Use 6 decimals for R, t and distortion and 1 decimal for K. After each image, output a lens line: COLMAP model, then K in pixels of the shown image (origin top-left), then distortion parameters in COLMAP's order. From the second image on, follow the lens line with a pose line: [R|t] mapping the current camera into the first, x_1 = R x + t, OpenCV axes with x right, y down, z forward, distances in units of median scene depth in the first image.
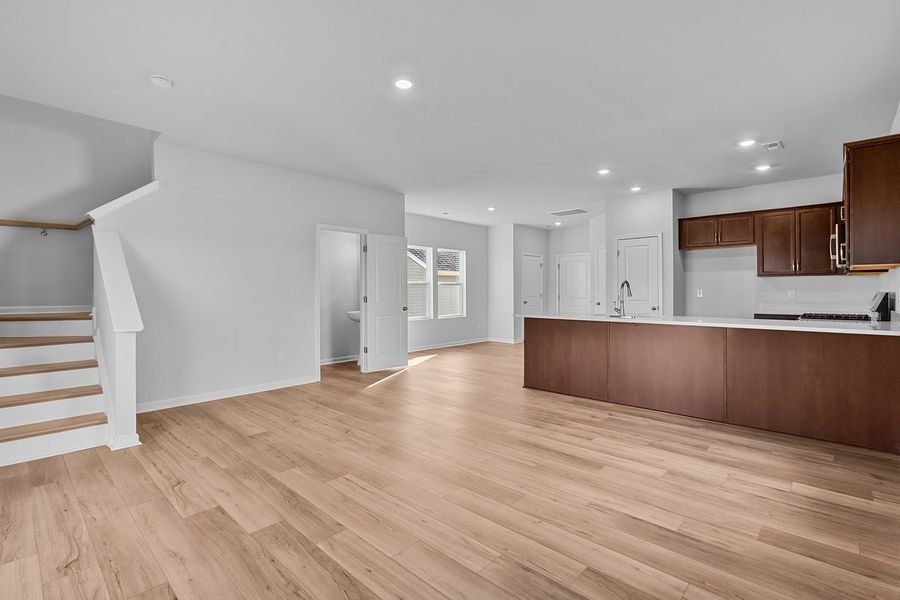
lens RADIAL K [[410.2, 0, 442.2], [0, 410.2, 291.7], [0, 0, 1]] dist [-0.002600, -0.000332]
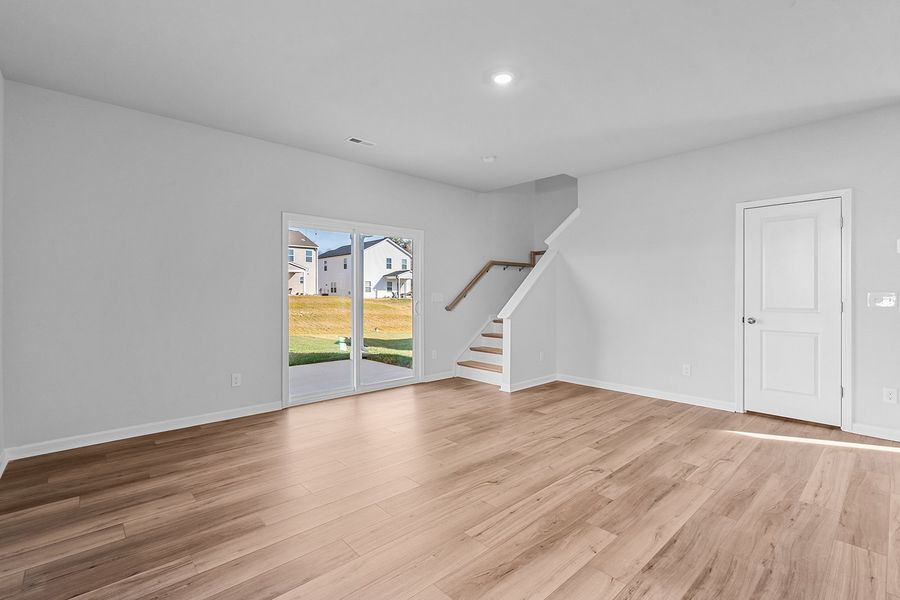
lens RADIAL K [[410.2, 0, 455.2], [0, 410.2, 298.2], [0, 0, 1]] dist [-0.002600, -0.000332]
pose [[-0.057139, 0.012147, -0.998292, 0.566171], [0.000664, 0.999926, 0.012129, -0.003392], [0.998366, 0.000030, -0.057143, 0.606043]]
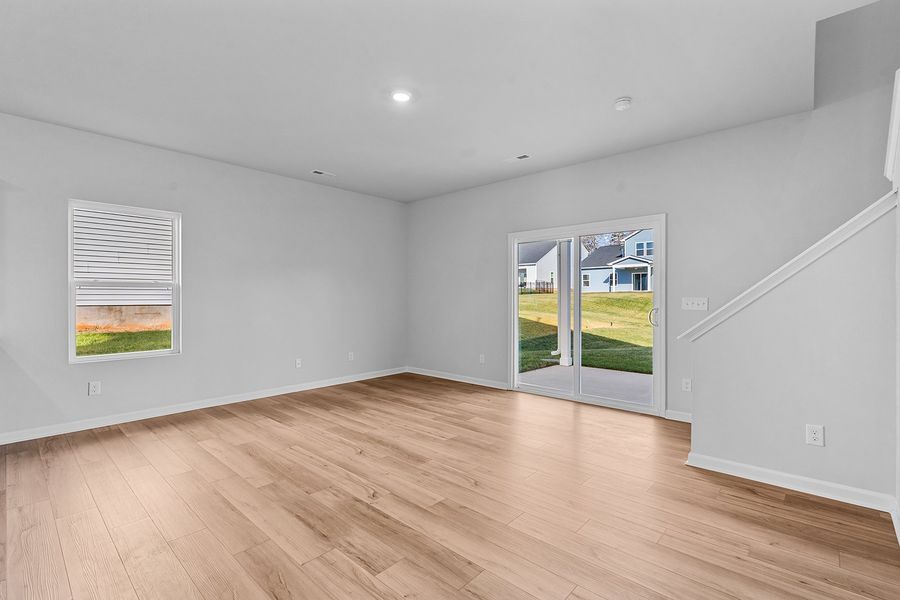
lens RADIAL K [[410.2, 0, 449.9], [0, 410.2, 309.3], [0, 0, 1]] dist [-0.002600, -0.000332]
pose [[-0.999617, 0.005363, -0.027162, -0.120694], [0.004573, 0.999567, 0.029050, -0.007221], [0.027306, 0.028915, -0.999209, 1.312746]]
